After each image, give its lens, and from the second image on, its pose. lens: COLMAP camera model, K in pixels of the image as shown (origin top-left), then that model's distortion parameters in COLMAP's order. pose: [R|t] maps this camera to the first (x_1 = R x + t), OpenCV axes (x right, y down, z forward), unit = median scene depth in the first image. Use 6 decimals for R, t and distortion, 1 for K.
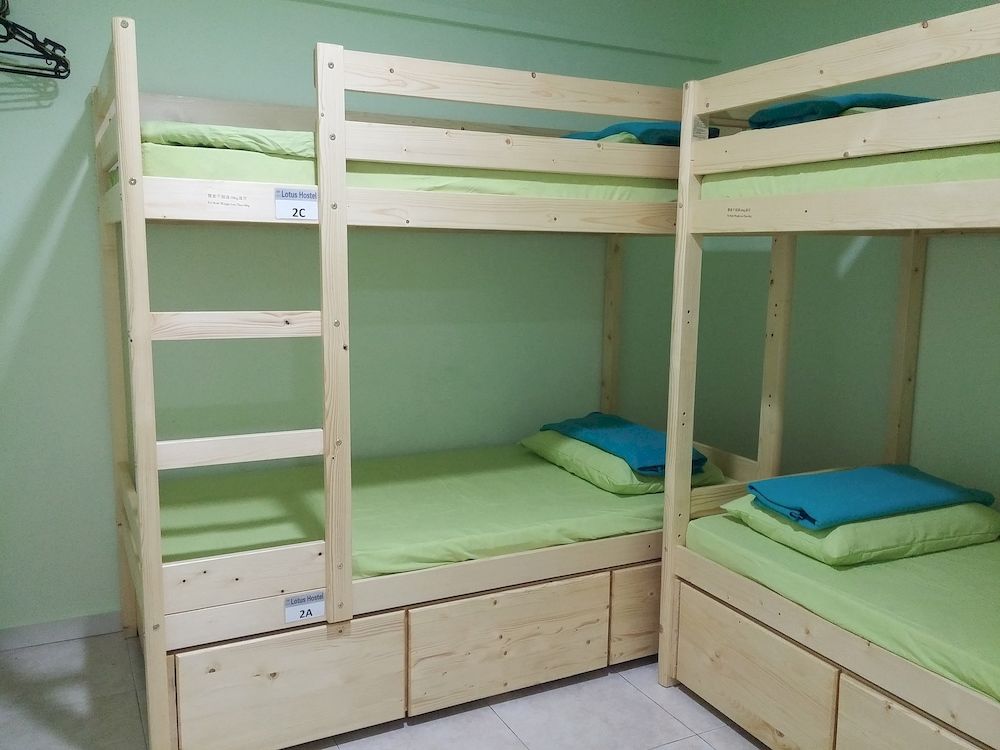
lens RADIAL K [[849.6, 0, 500.0], [0, 849.6, 375.0], [0, 0, 1]] dist [0.116947, -0.179274]
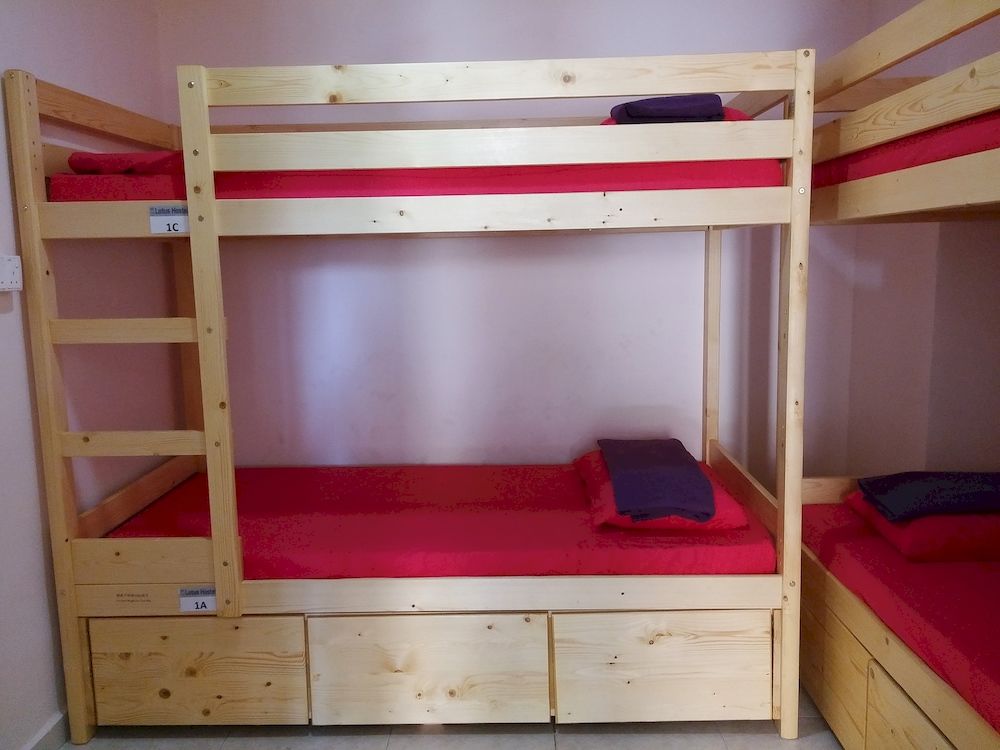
lens RADIAL K [[849.6, 0, 500.0], [0, 849.6, 375.0], [0, 0, 1]] dist [0.116947, -0.179274]
pose [[0.881647, 0.035186, -0.470596, 0.521017], [-0.034556, 0.999353, 0.009981, -0.025603], [0.470643, 0.007462, 0.882292, 0.208093]]
